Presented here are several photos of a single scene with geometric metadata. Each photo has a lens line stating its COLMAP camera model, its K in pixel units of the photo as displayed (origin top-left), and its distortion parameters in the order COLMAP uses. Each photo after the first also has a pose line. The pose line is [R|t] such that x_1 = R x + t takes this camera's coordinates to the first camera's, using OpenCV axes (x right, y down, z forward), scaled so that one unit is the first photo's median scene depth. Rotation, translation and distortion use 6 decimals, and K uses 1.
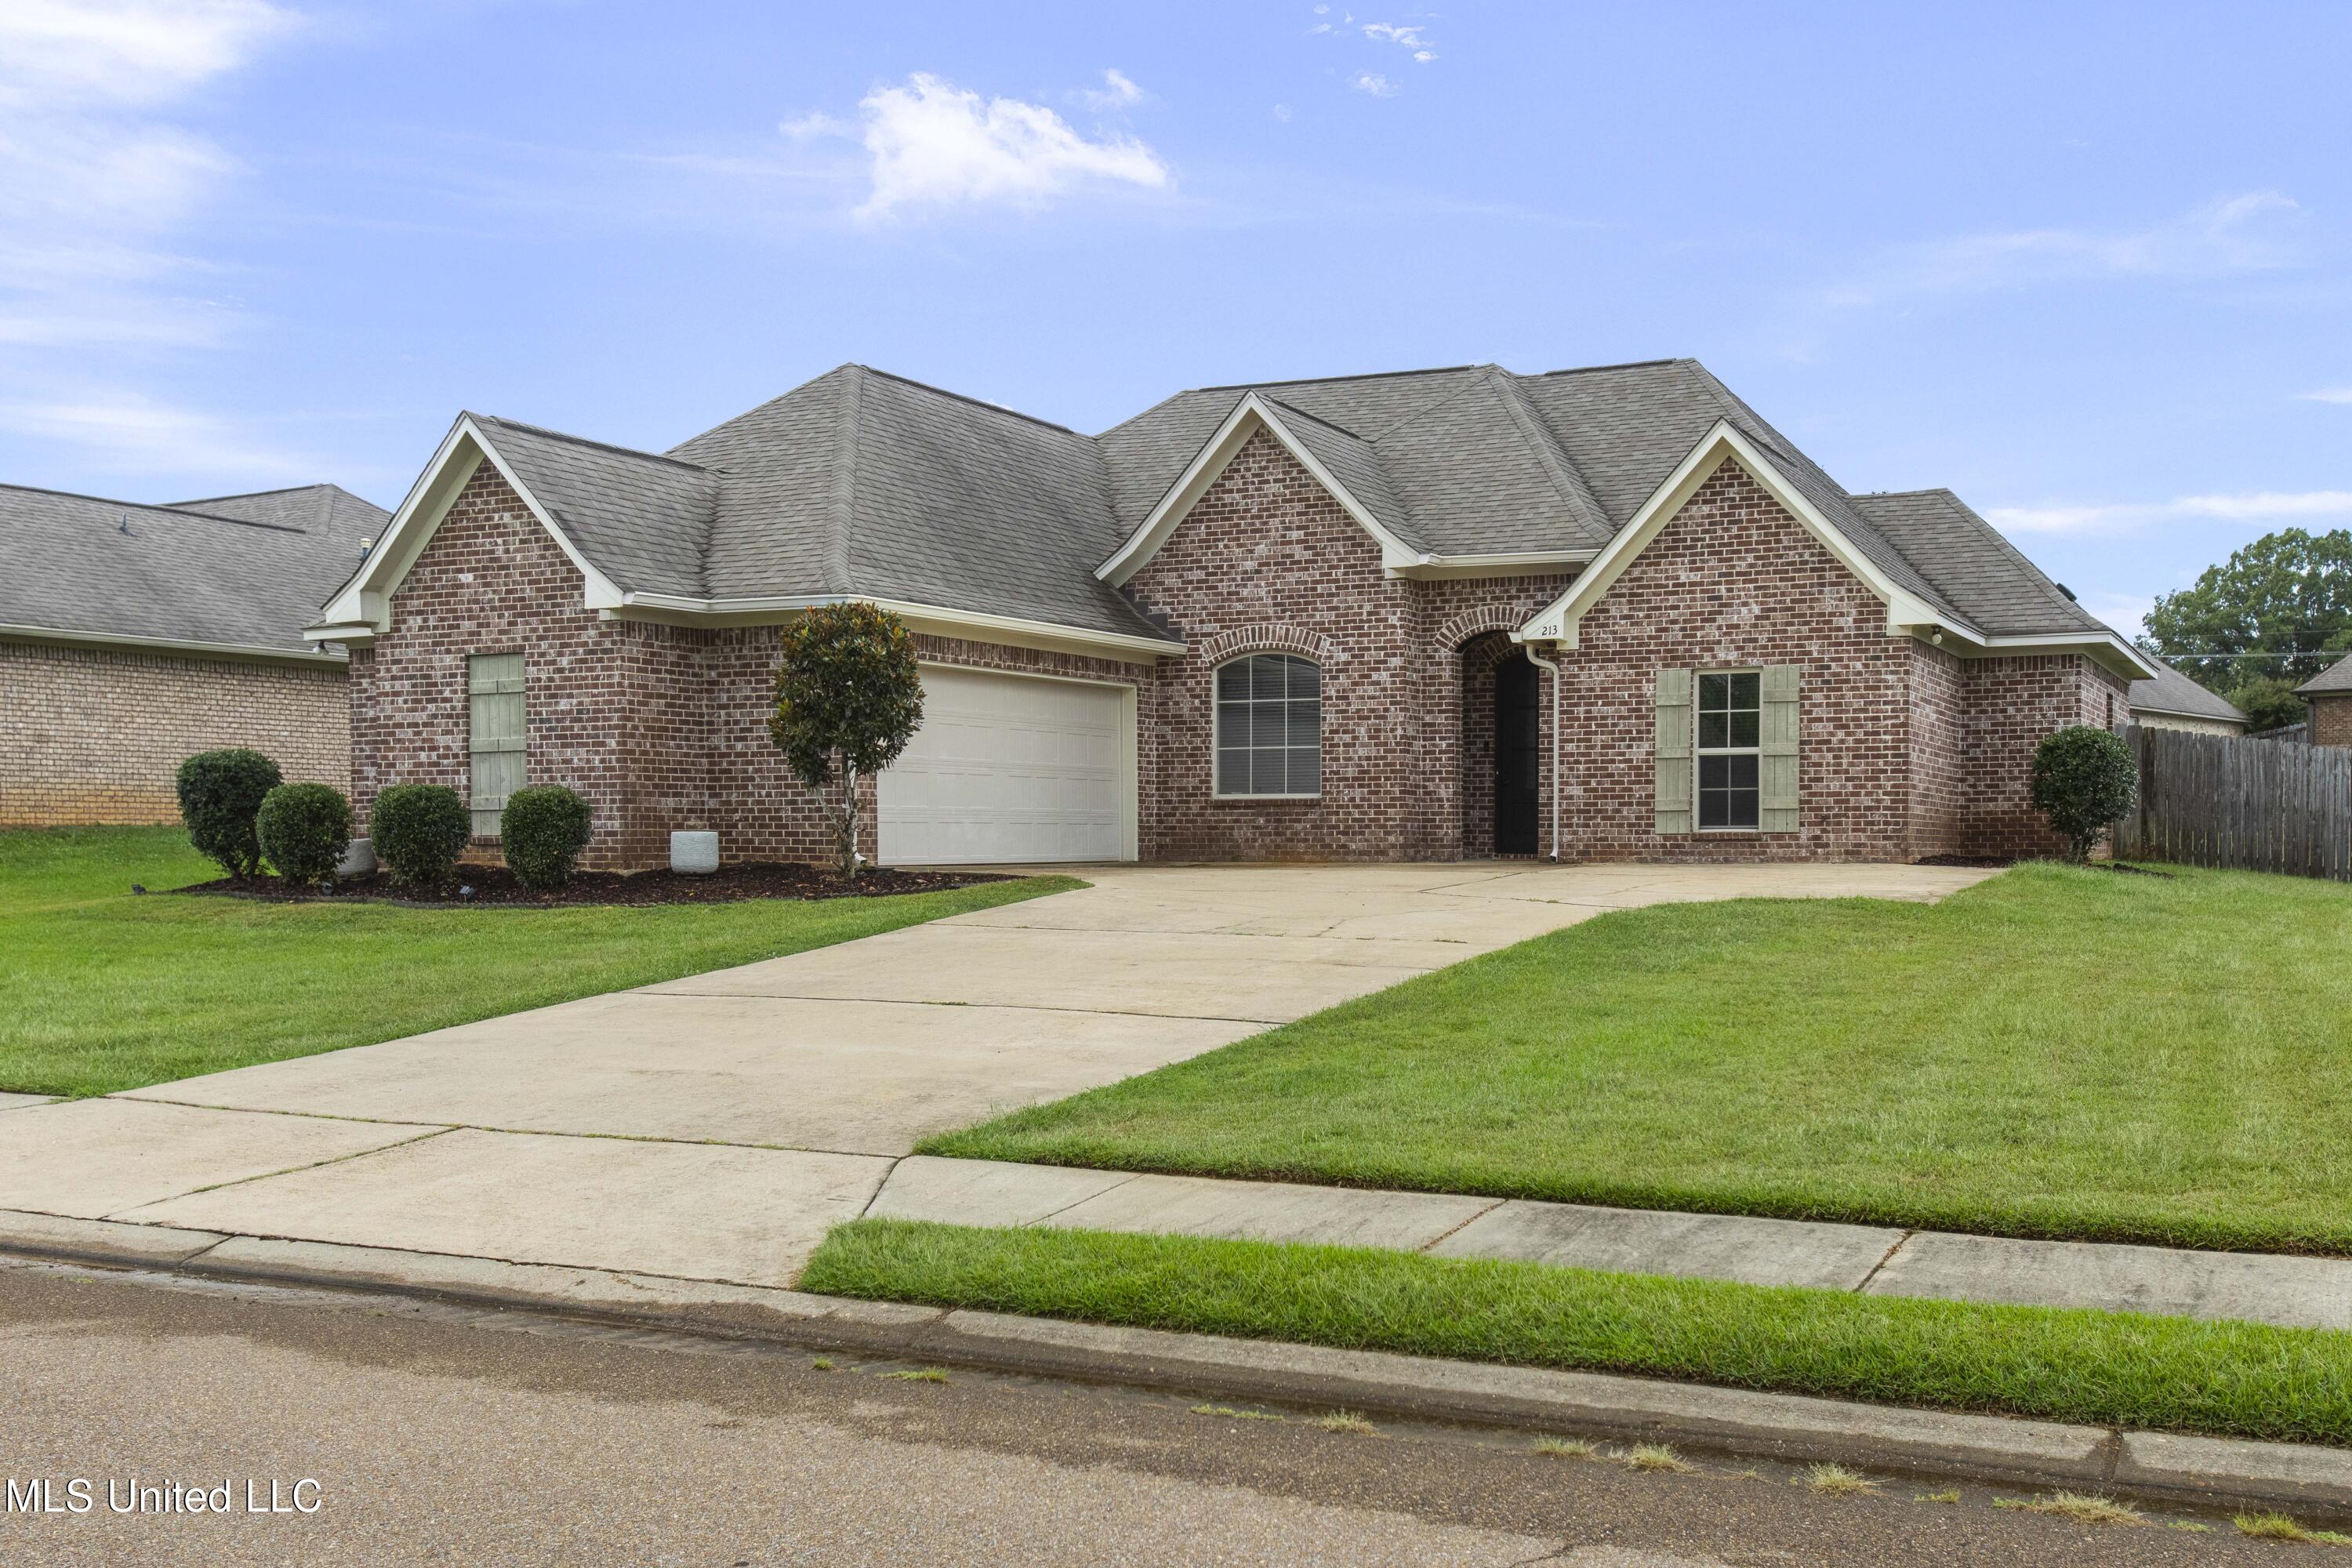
lens RADIAL K [[2208.3, 0, 1270.0], [0, 2208.3, 921.9], [0, 0, 1]] dist [0.000425, 0.013835]
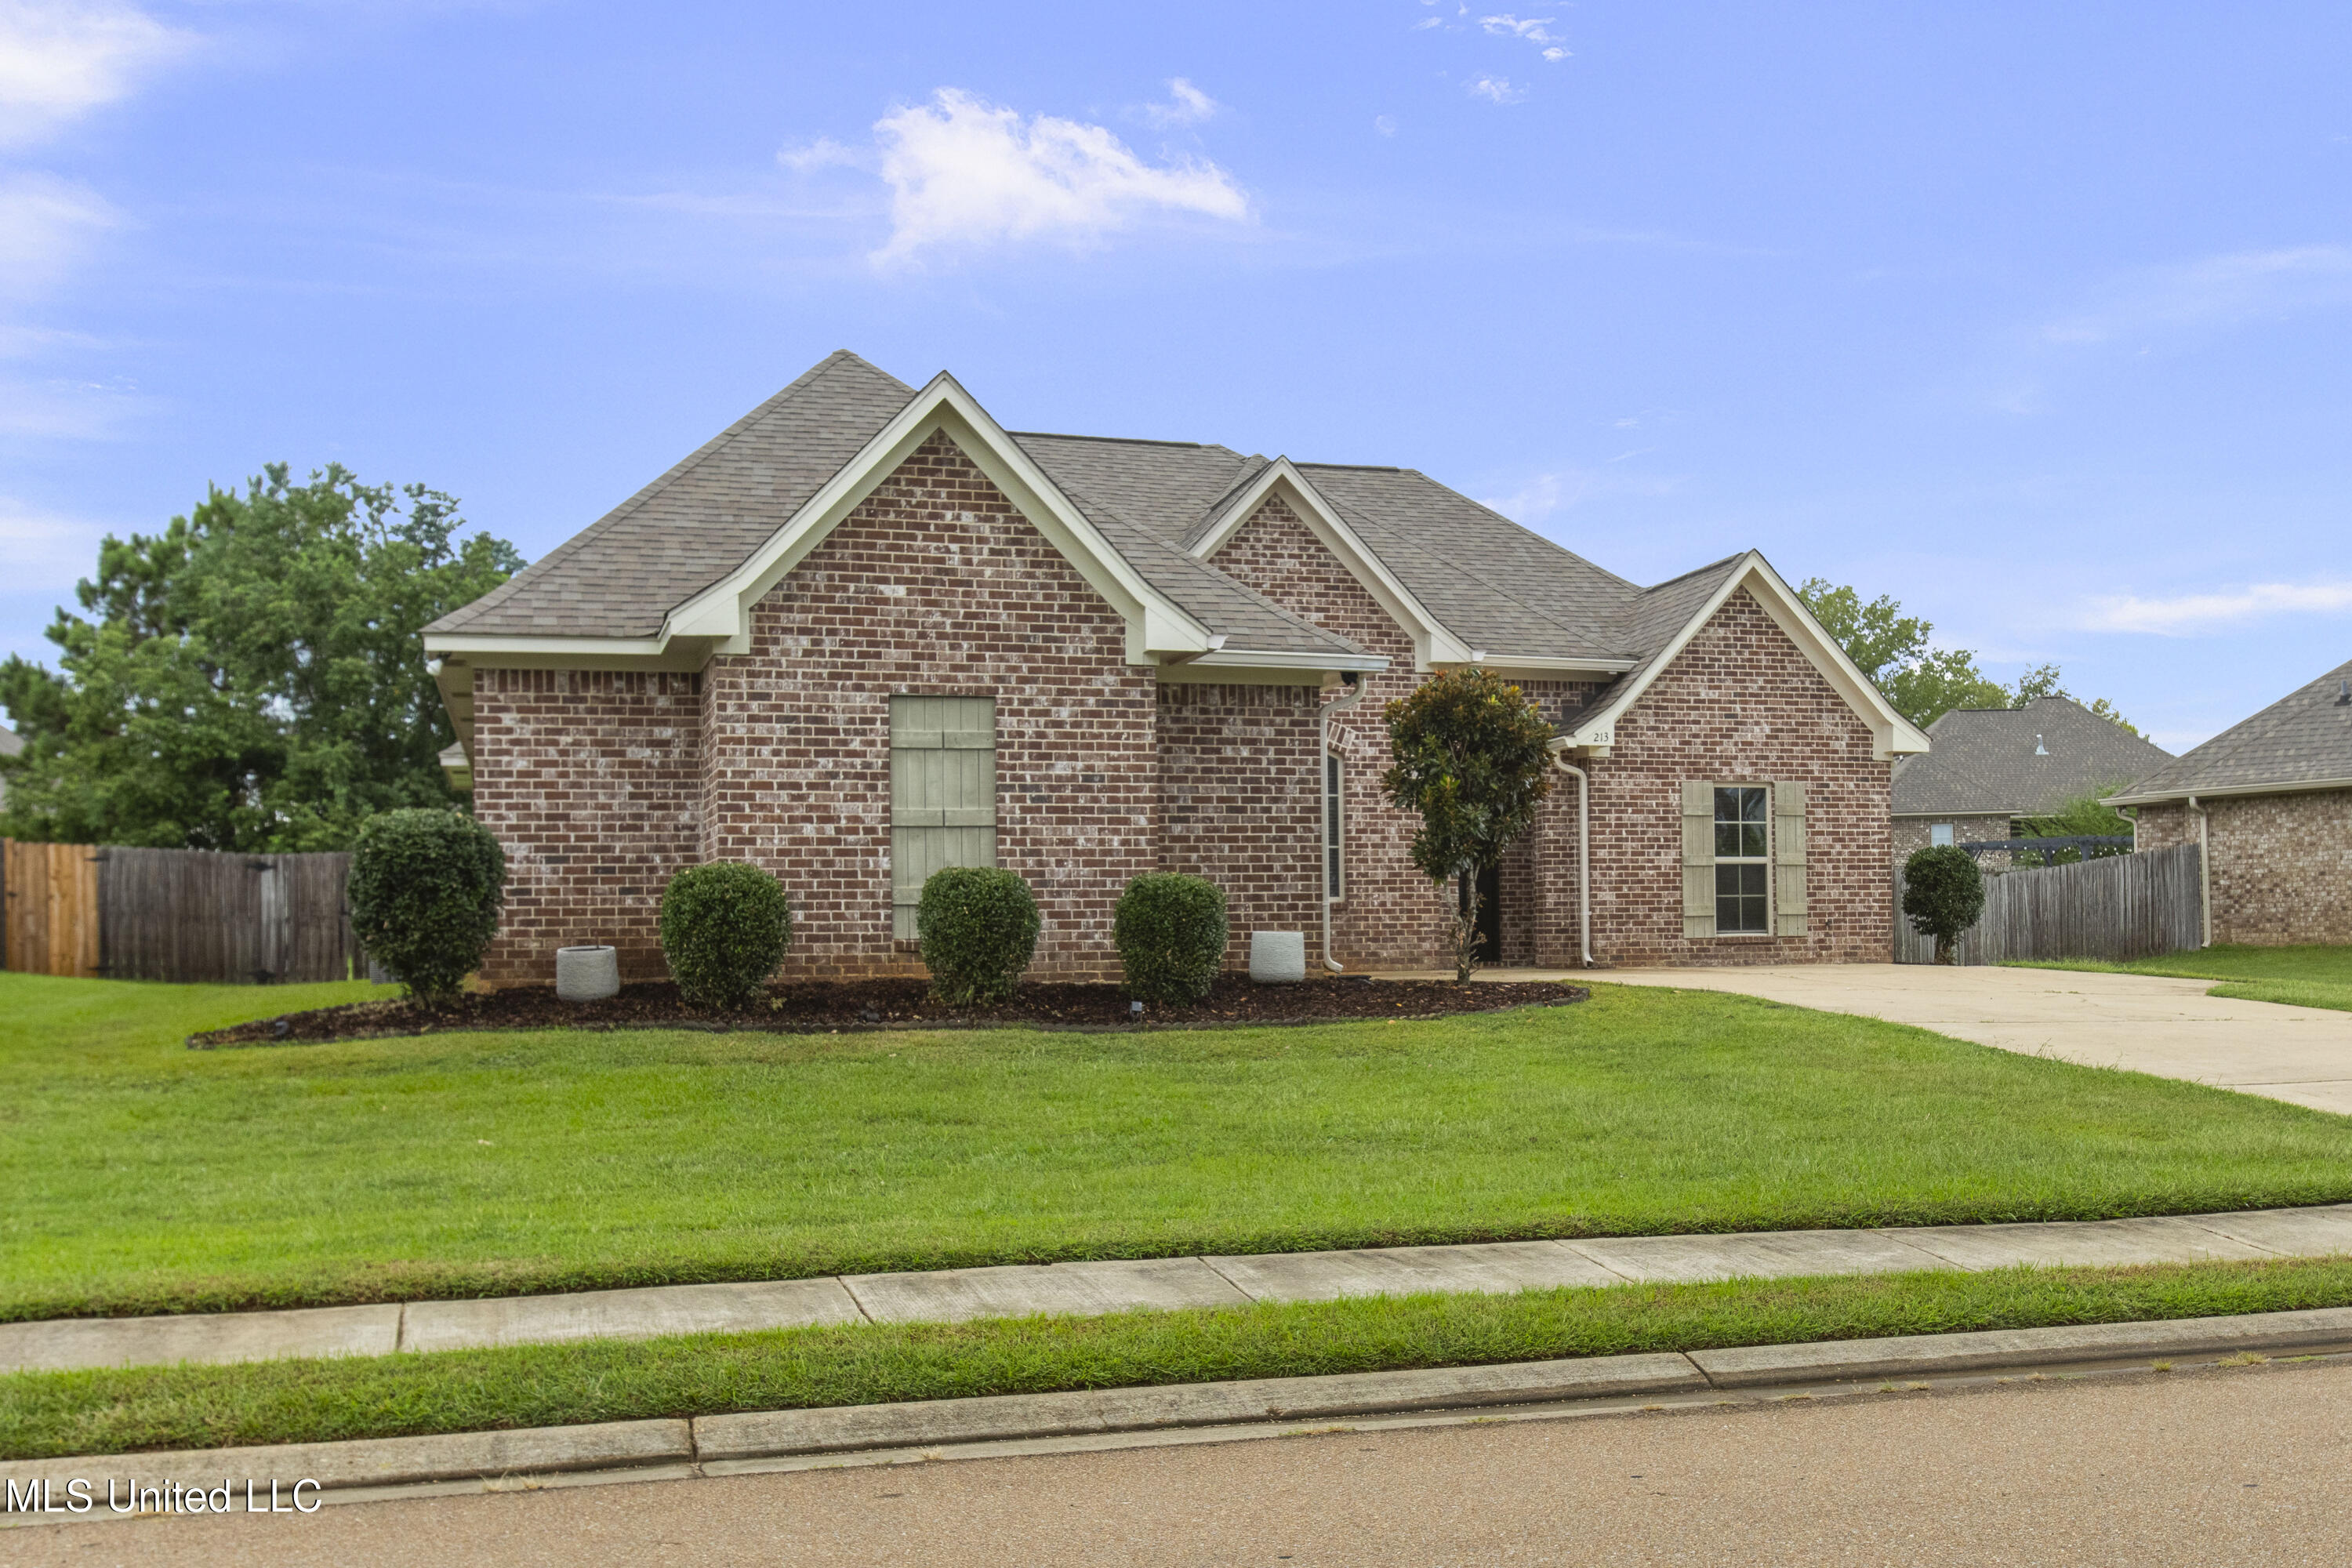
lens RADIAL K [[2433.5, 0, 1371.8], [0, 2433.5, 936.8], [0, 0, 1]] dist [-0.002021, 0.002068]
pose [[0.727565, -0.001207, 0.686038, -0.734619], [0.036504, 0.998650, -0.036957, -0.003774], [-0.685067, 0.051932, 0.726627, 0.277516]]
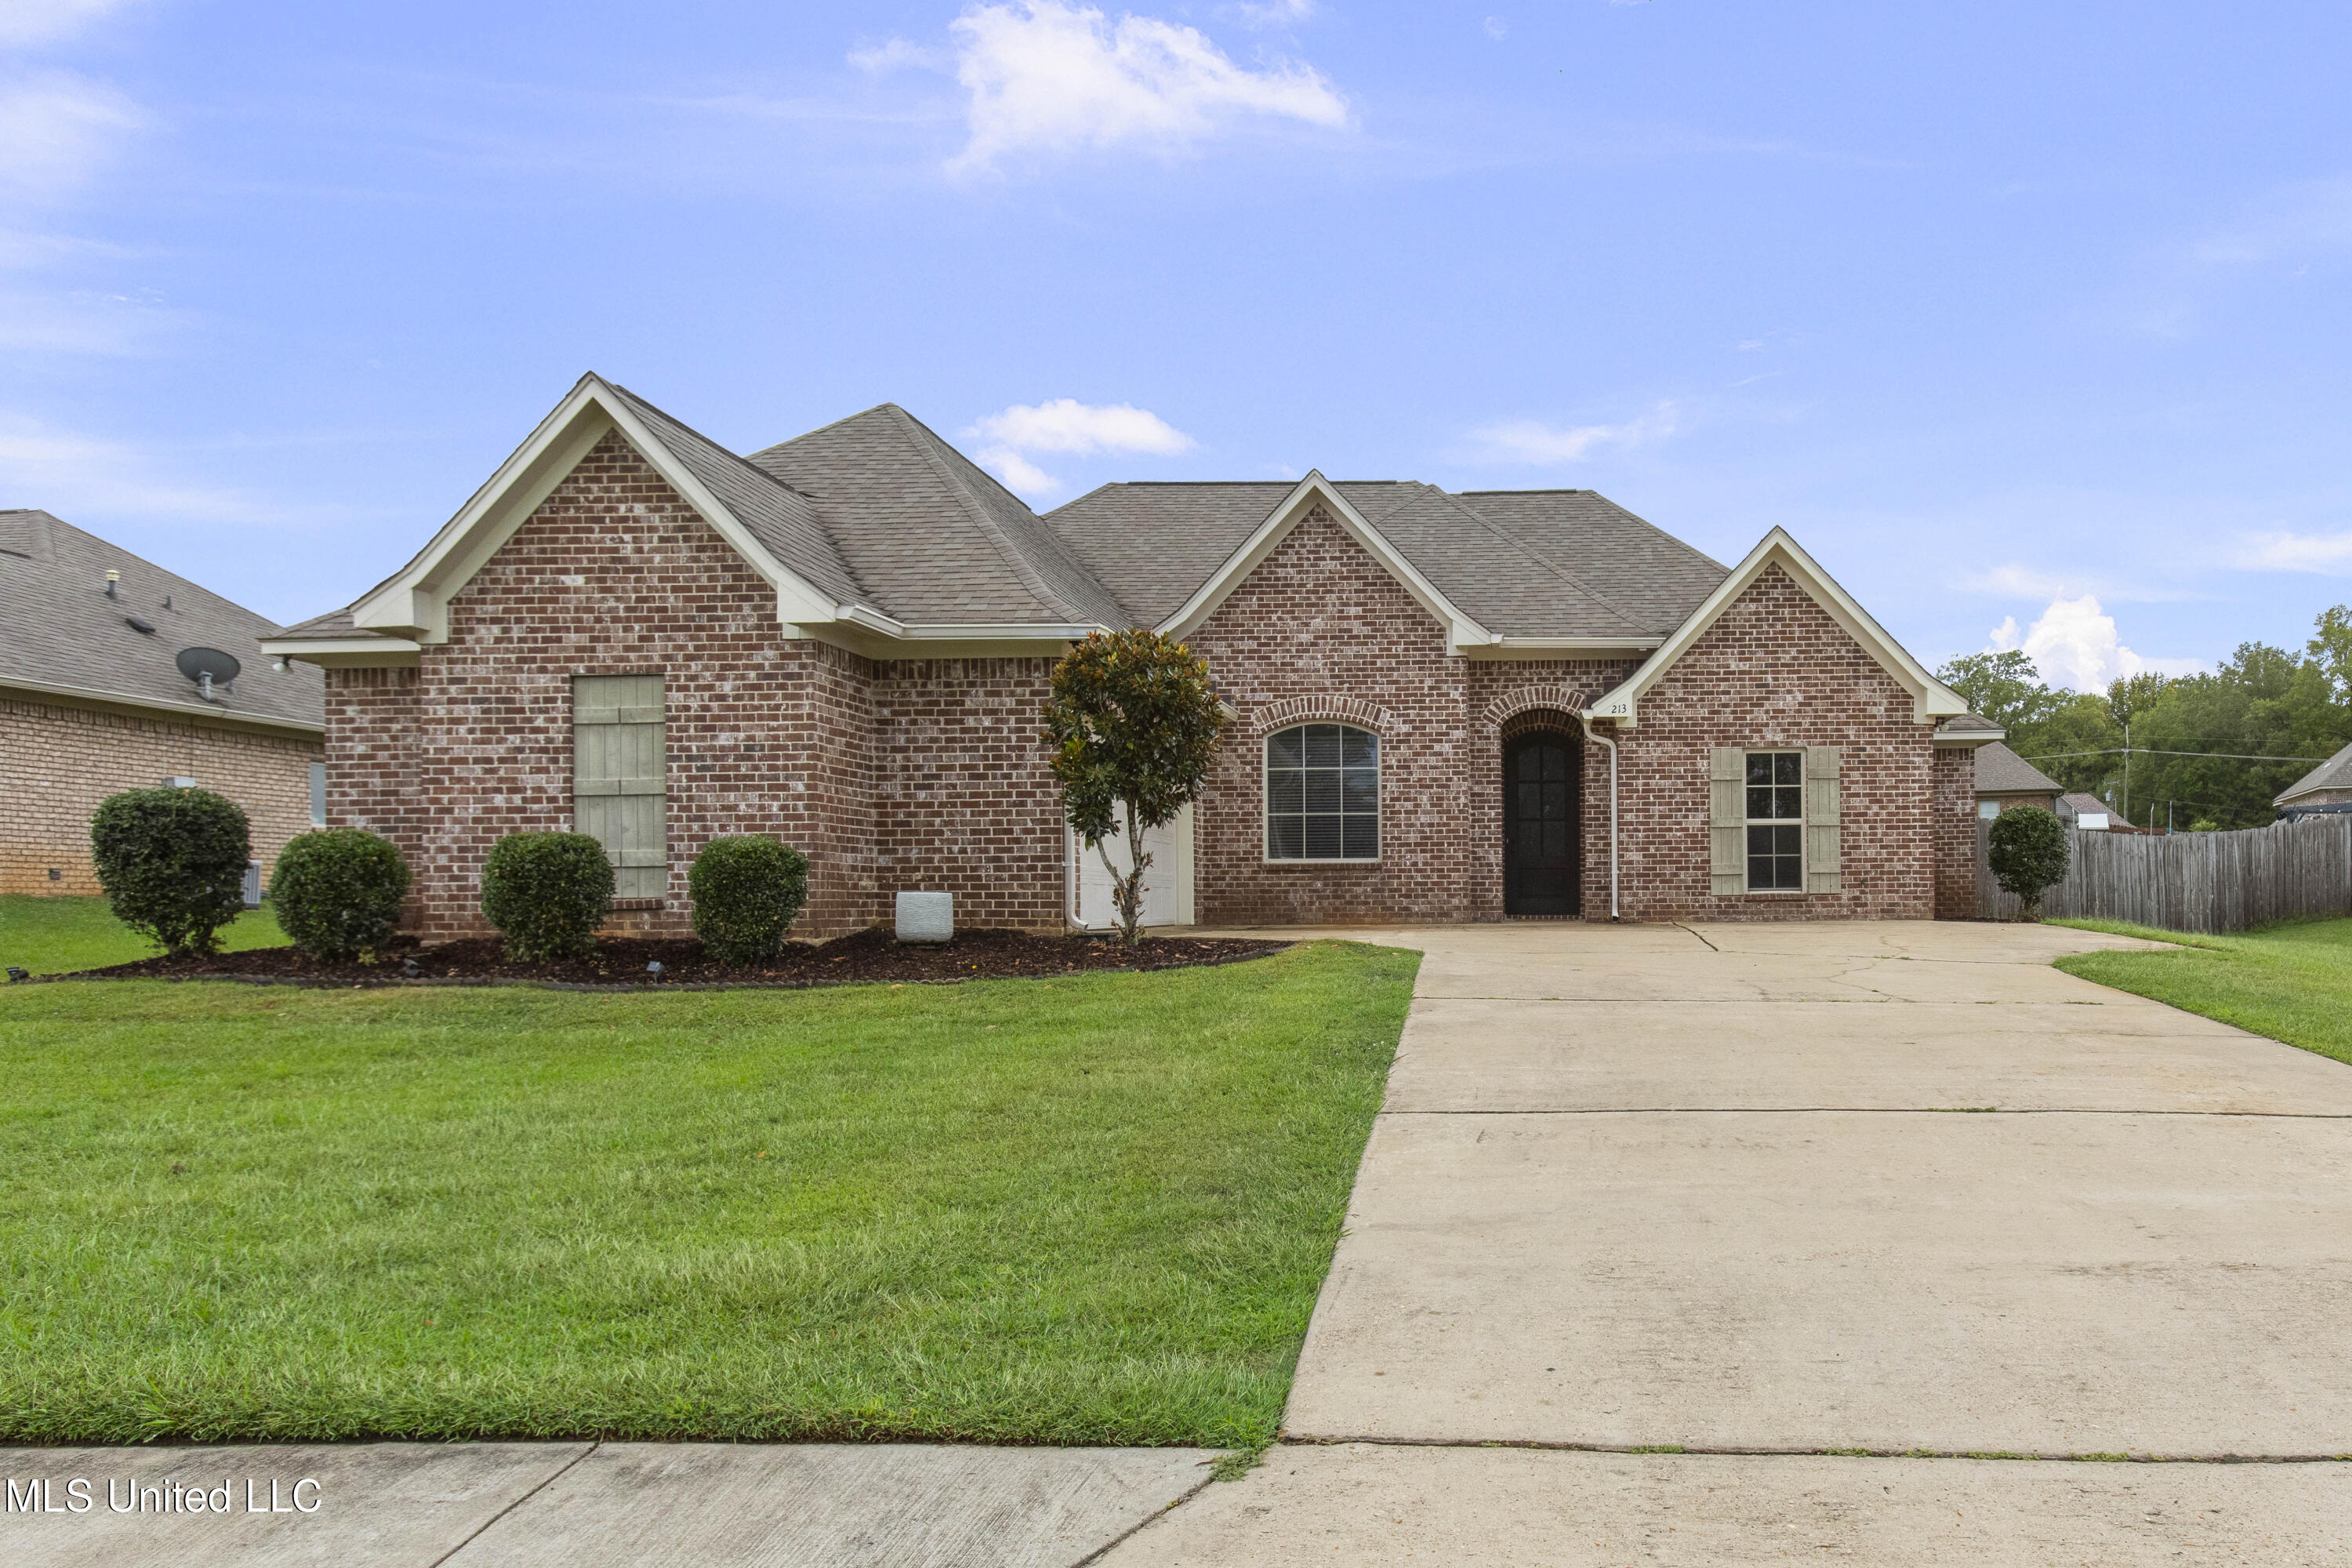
lens RADIAL K [[1657.2, 0, 1449.1], [0, 1657.2, 901.8], [0, 0, 1]] dist [-0.016332, 0.028173]
pose [[0.920780, -0.003546, 0.390066, -0.277965], [0.019708, 0.999105, -0.037440, -0.008288], [-0.389584, 0.042162, 0.920025, 0.294211]]
